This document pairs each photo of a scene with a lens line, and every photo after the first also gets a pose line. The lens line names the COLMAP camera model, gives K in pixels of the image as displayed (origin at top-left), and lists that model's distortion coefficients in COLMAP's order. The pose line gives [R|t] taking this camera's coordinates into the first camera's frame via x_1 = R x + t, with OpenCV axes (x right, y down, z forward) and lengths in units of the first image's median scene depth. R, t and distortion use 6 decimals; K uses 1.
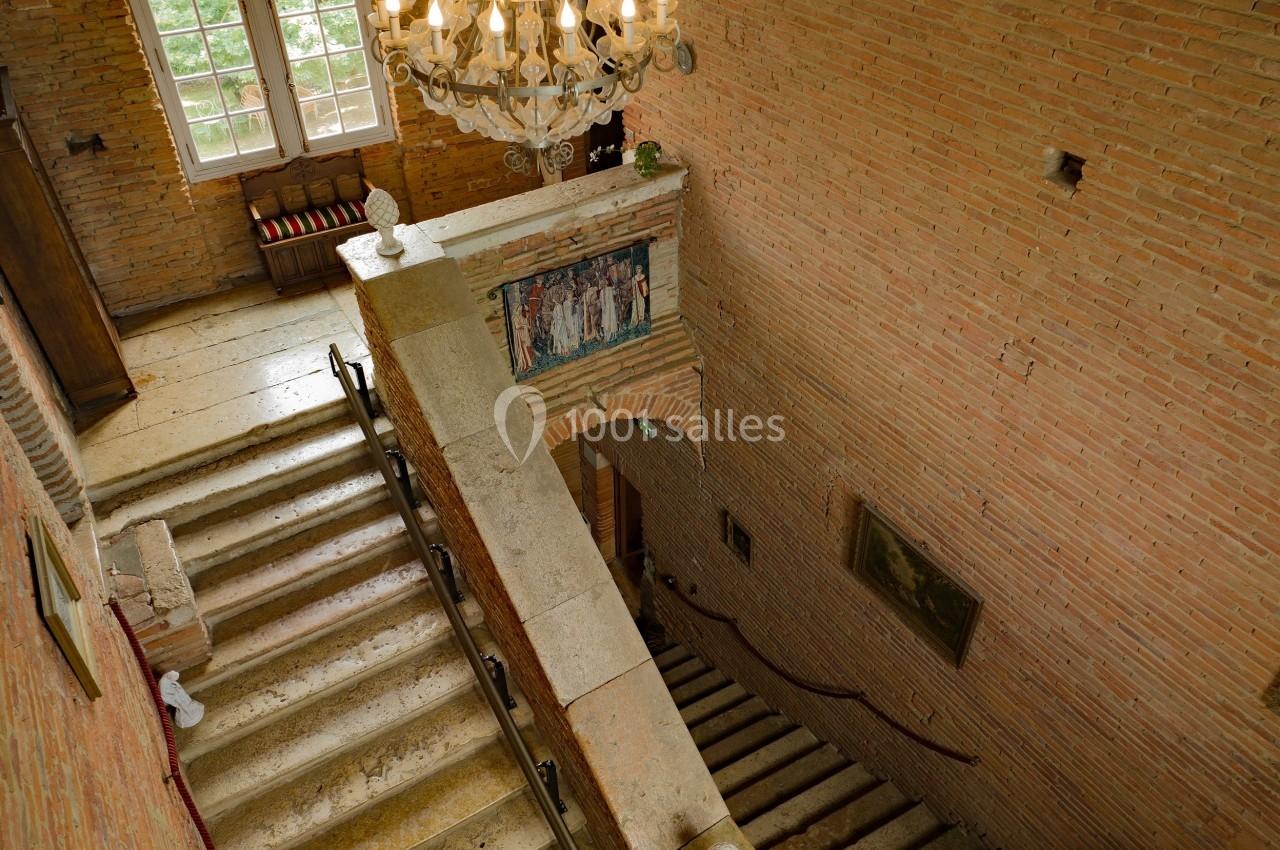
lens RADIAL K [[944.0, 0, 656.2], [0, 944.0, 423.4], [0, 0, 1]] dist [-0.032690, -0.028564]
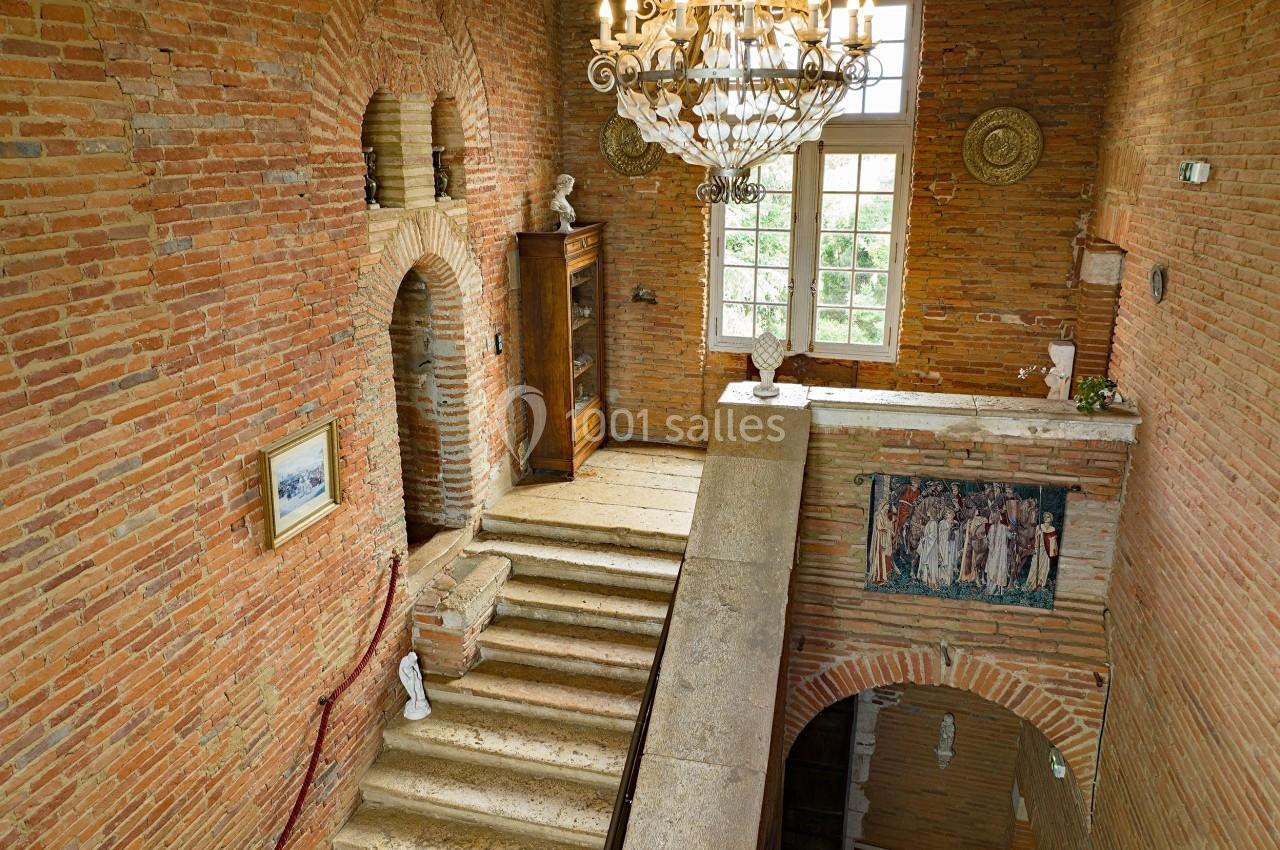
lens RADIAL K [[944.0, 0, 656.2], [0, 944.0, 423.4], [0, 0, 1]] dist [-0.032690, -0.028564]
pose [[0.660126, 0.191062, -0.726450, 0.346714], [-0.473283, 0.856790, -0.204730, 0.098055], [0.583298, 0.478964, 0.656016, 0.235527]]
